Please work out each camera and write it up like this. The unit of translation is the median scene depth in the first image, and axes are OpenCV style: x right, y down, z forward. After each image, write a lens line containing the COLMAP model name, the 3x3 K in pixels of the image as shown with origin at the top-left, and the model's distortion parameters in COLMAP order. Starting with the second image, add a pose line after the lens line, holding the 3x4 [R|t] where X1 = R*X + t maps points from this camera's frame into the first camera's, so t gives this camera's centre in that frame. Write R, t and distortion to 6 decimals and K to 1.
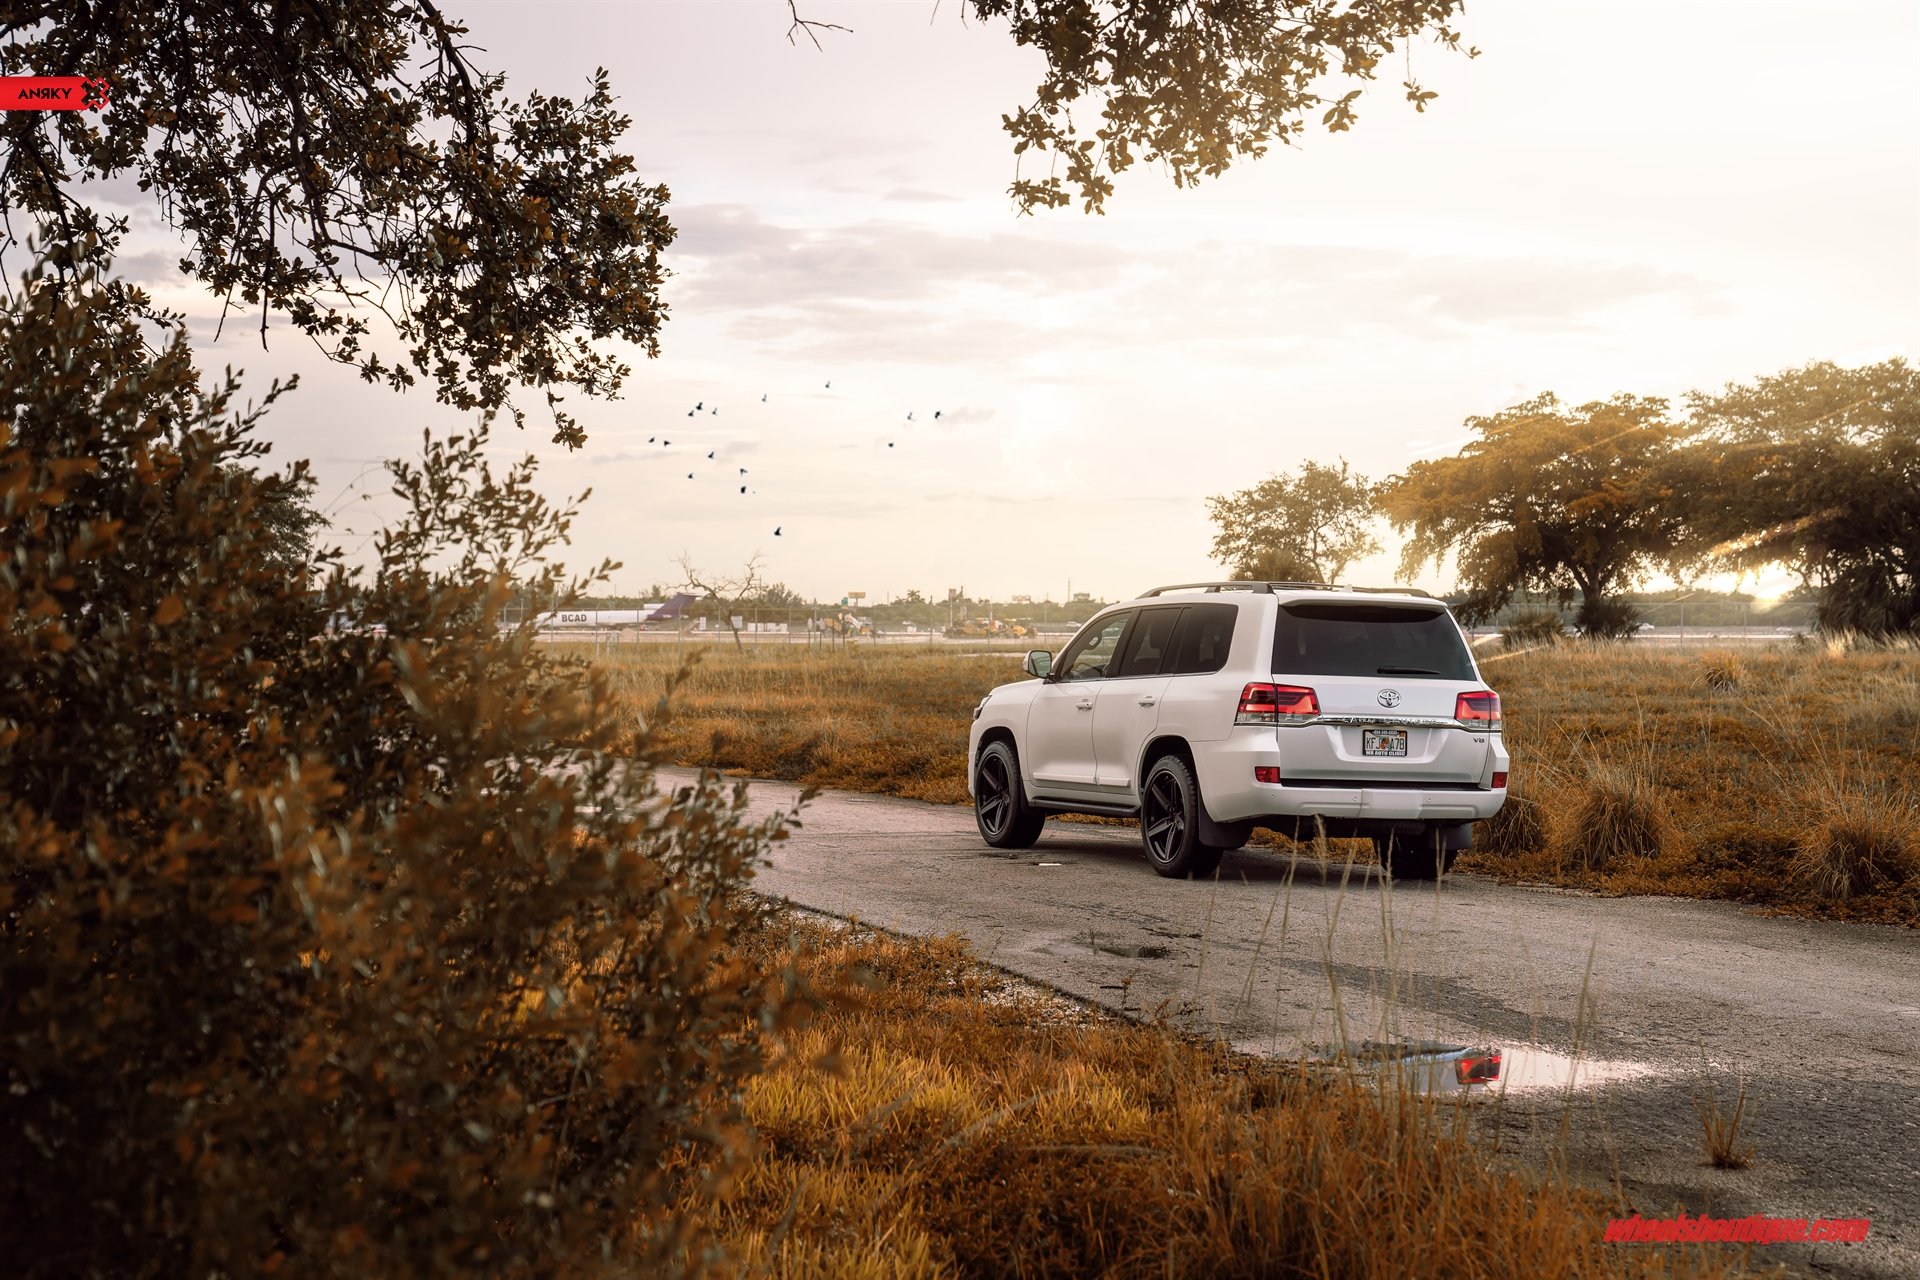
lens RADIAL K [[2935.8, 0, 957.6], [0, 2935.8, 636.9], [0, 0, 1]] dist [0.198027, 0.000000]
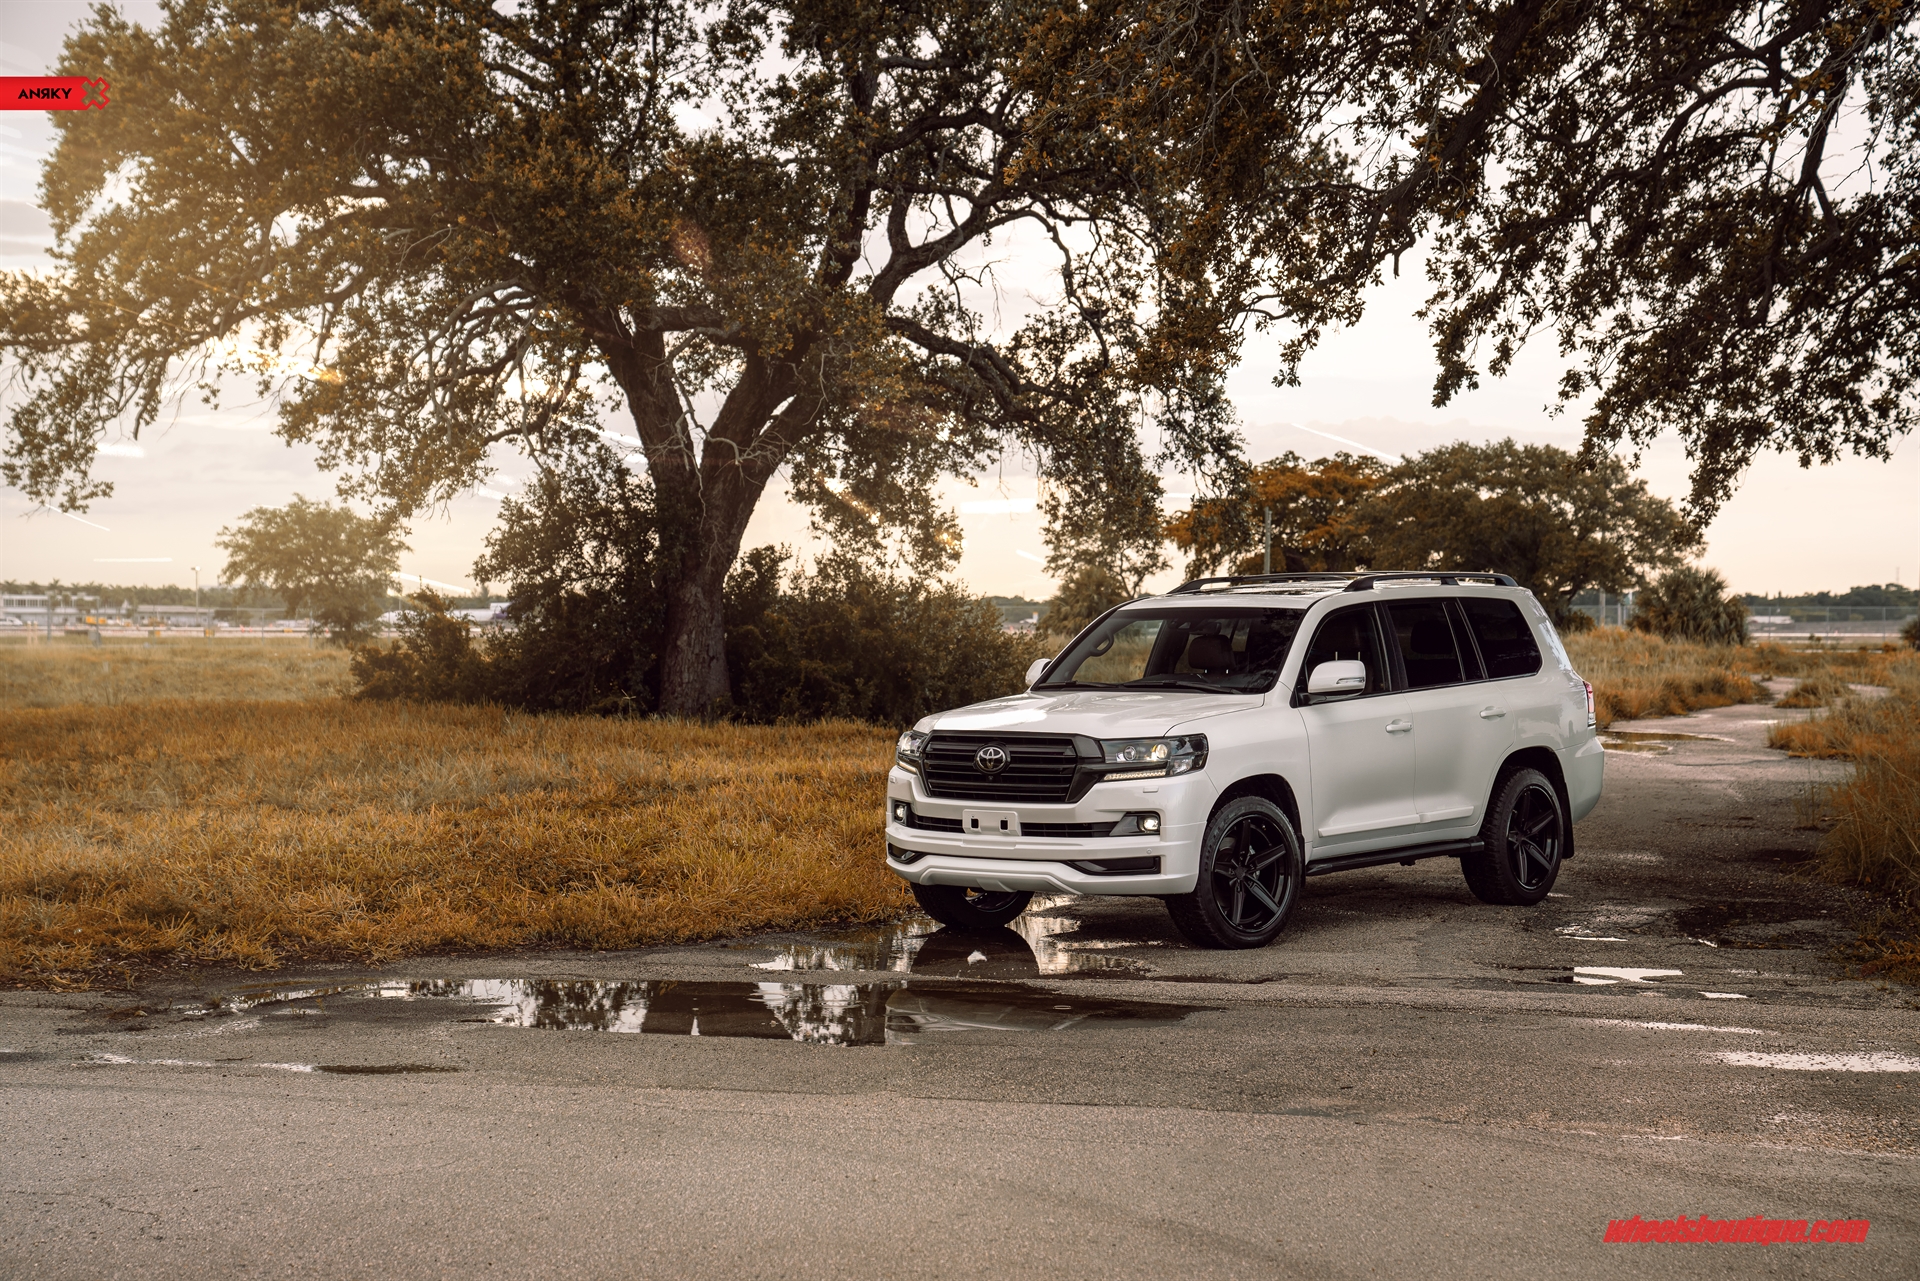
lens RADIAL K [[3082.1, 0, 957.3], [0, 3082.1, 640.0], [0, 0, 1]] dist [0.010103, 0.000000]
pose [[0.997951, -0.000200, 0.063982, -0.049495], [0.000124, 0.999999, 0.001196, 0.002237], [-0.063982, -0.001185, 0.997950, -0.456259]]
